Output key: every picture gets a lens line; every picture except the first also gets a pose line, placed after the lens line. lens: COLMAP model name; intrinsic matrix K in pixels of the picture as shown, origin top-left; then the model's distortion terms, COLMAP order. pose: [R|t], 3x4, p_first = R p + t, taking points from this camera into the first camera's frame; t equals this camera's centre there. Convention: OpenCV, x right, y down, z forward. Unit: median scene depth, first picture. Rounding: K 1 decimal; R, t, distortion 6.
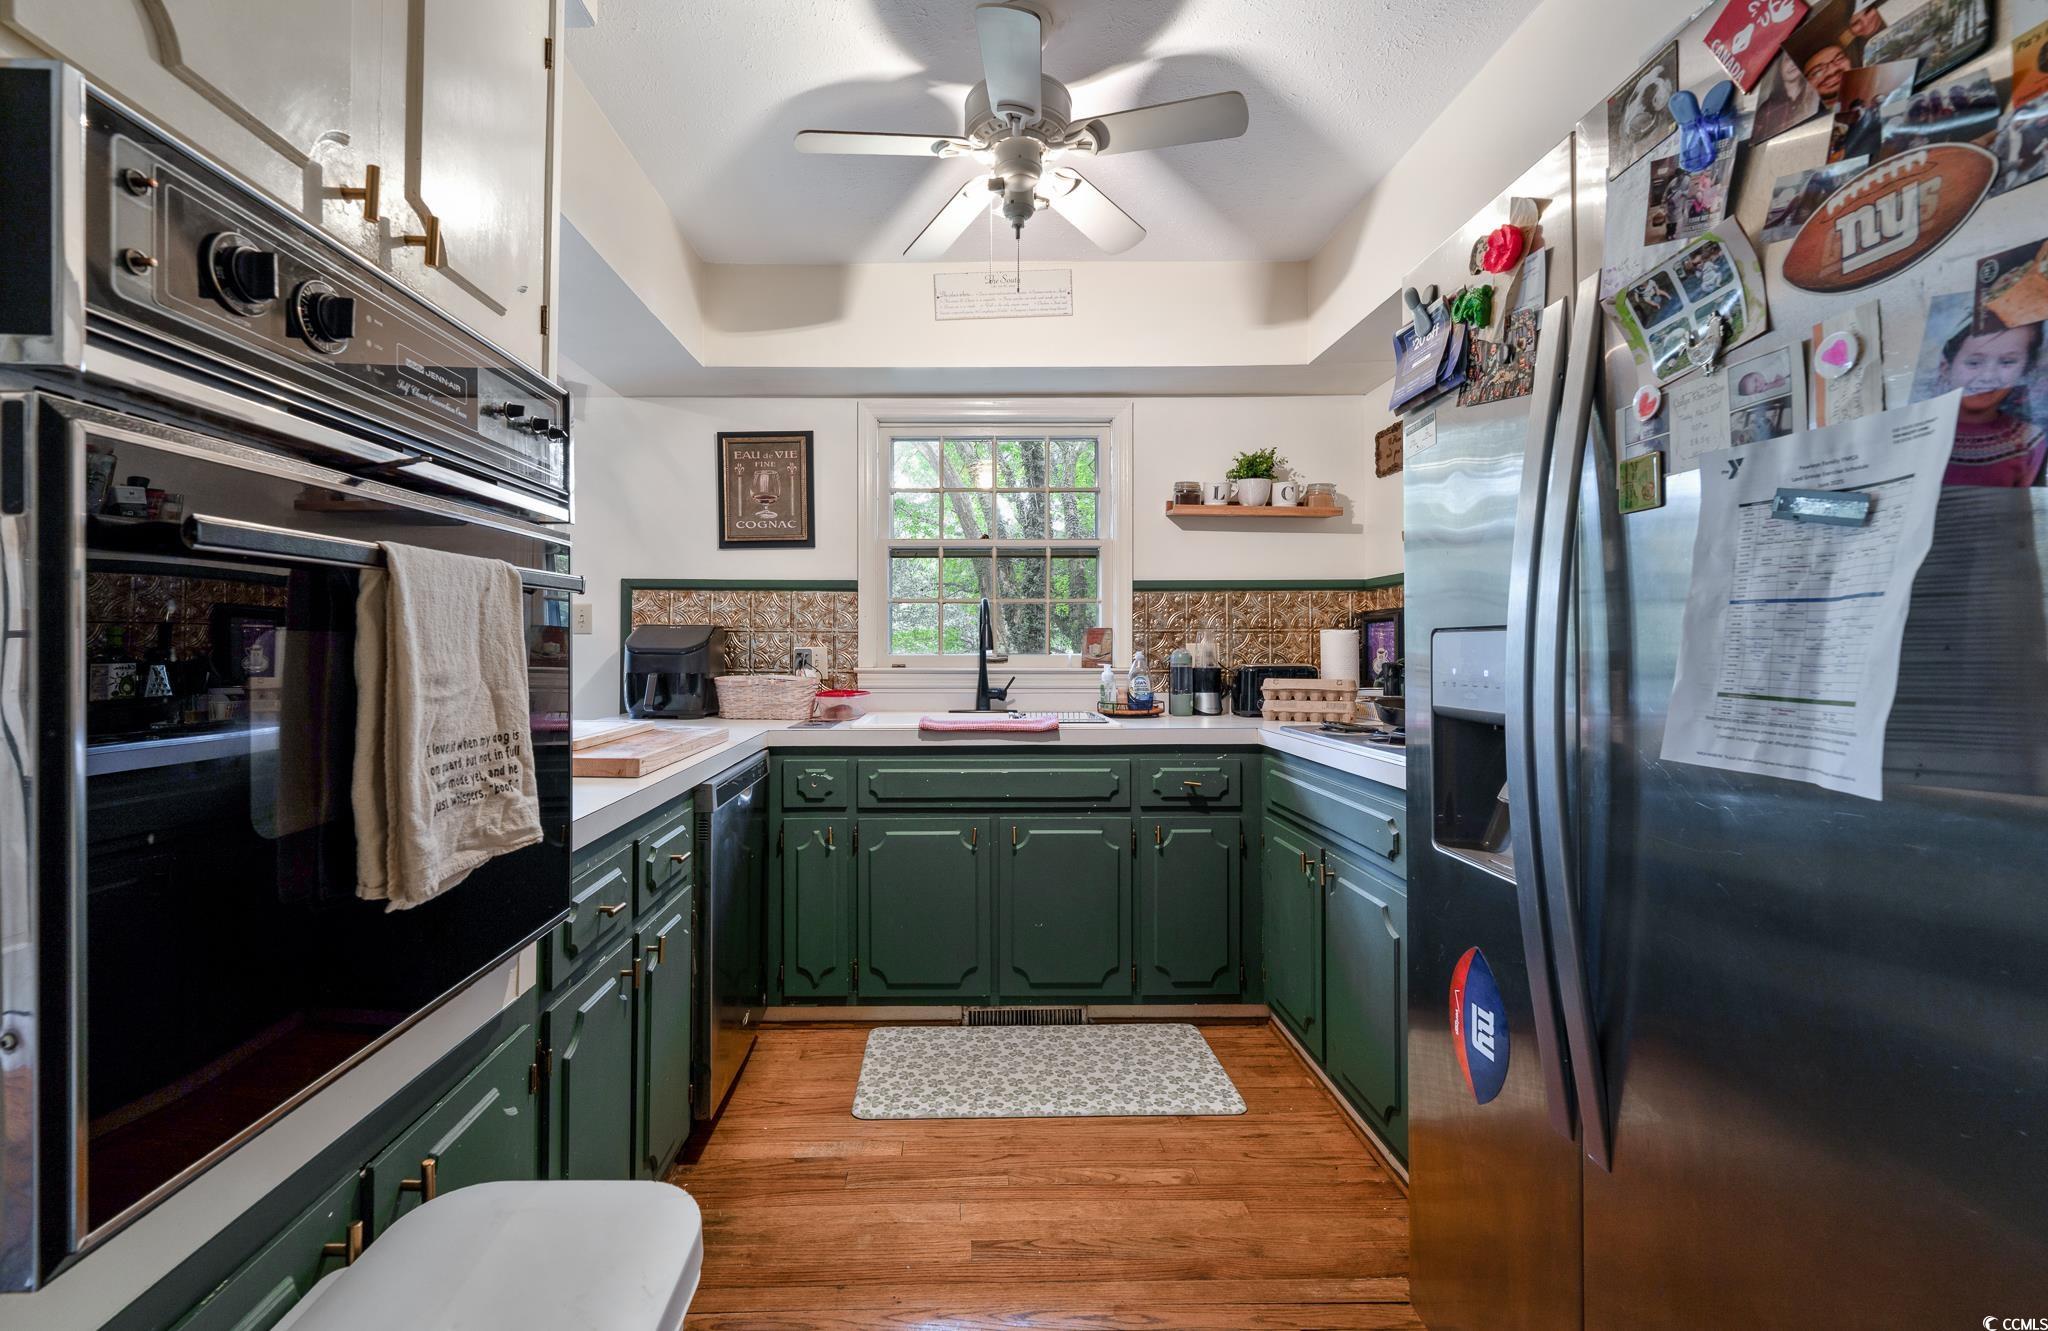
lens RADIAL K [[864.1, 0, 1006.9], [0, 864.1, 649.4], [0, 0, 1]] dist [-0.003401, -0.000348]
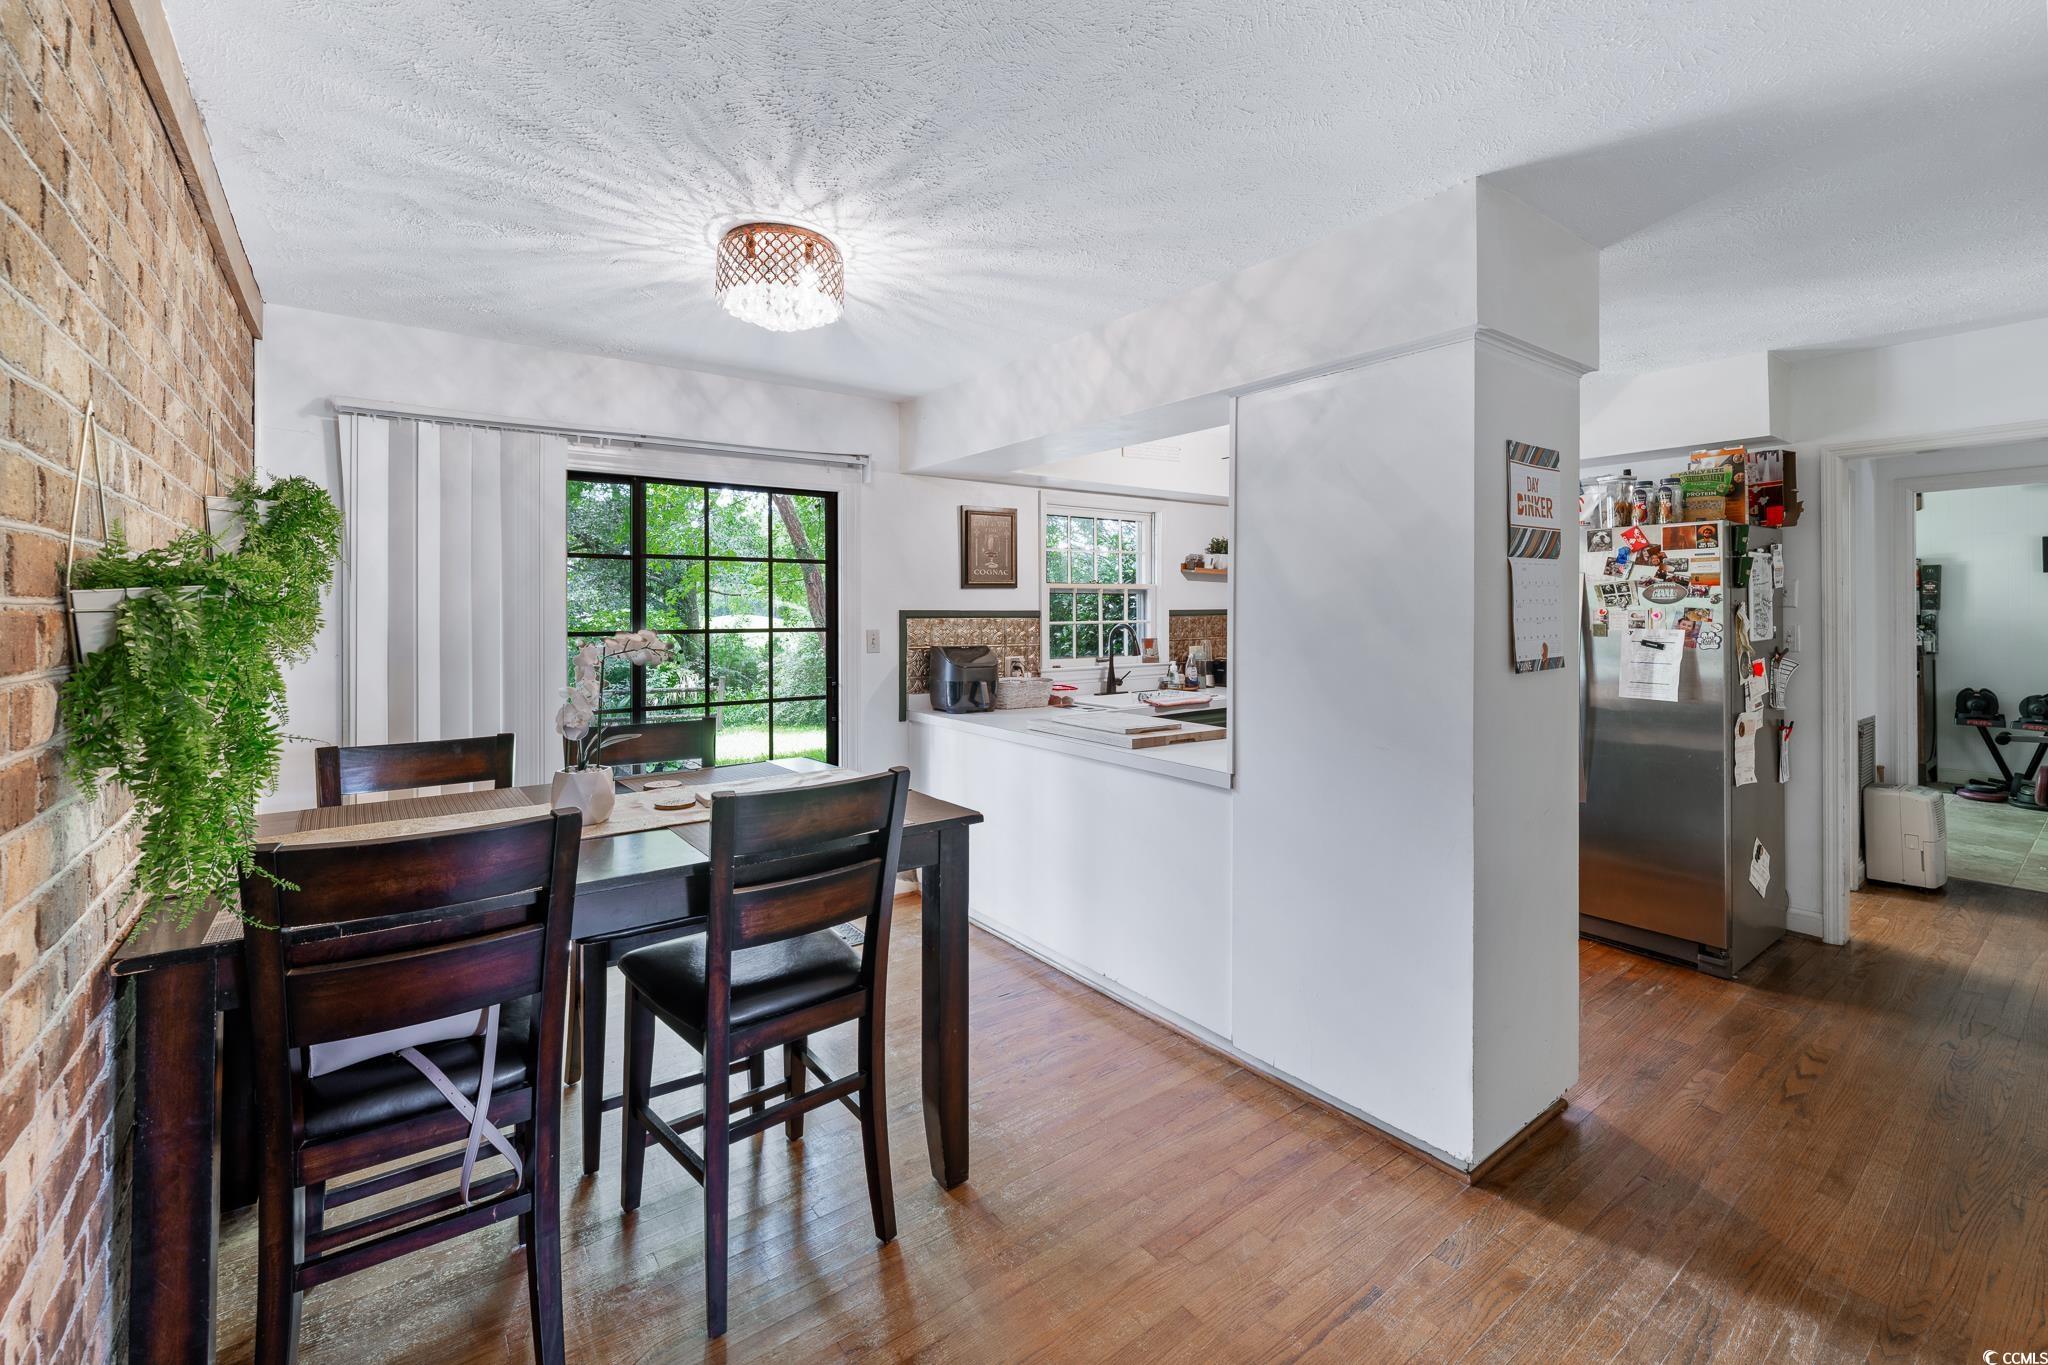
lens RADIAL K [[841.5, 0, 1042.3], [0, 841.5, 601.9], [0, 0, 1]] dist [0.000955, -0.002021]
pose [[0.793119, 0.003870, 0.609055, -1.082584], [0.001836, 0.999960, -0.008745, -0.084310], [-0.609064, 0.008054, 0.793080, -0.161045]]
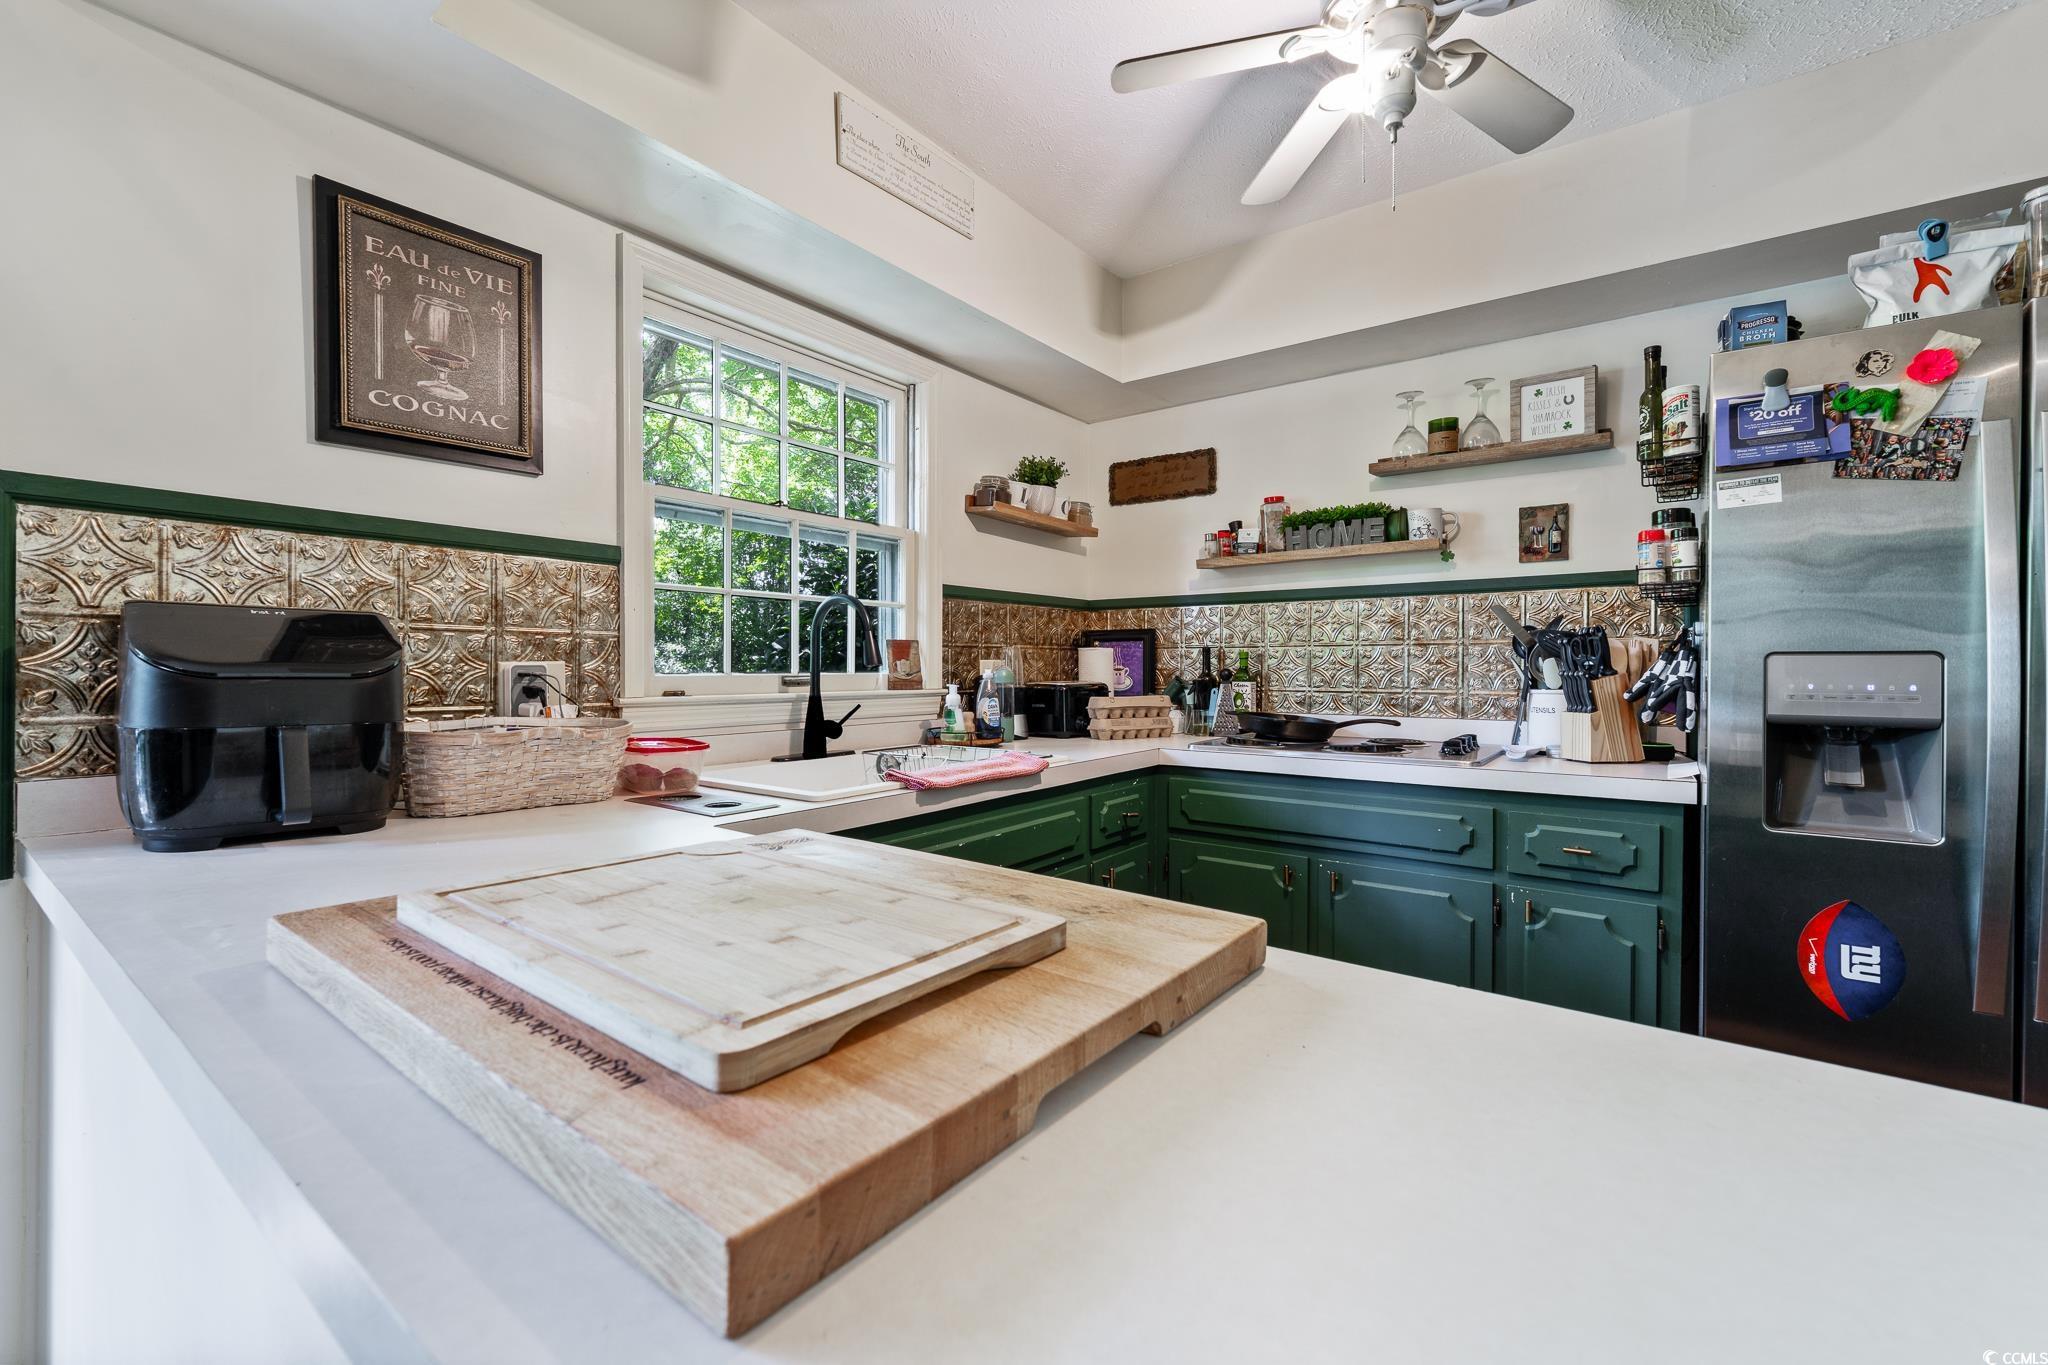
lens RADIAL K [[841.5, 0, 1002.8], [0, 841.5, 672.4], [0, 0, 1]] dist [0.000955, -0.002021]
pose [[0.619409, -0.004523, 0.785056, -0.465813], [-0.002102, 0.999970, 0.007420, -0.000593], [-0.785066, -0.006246, 0.619381, 0.464104]]
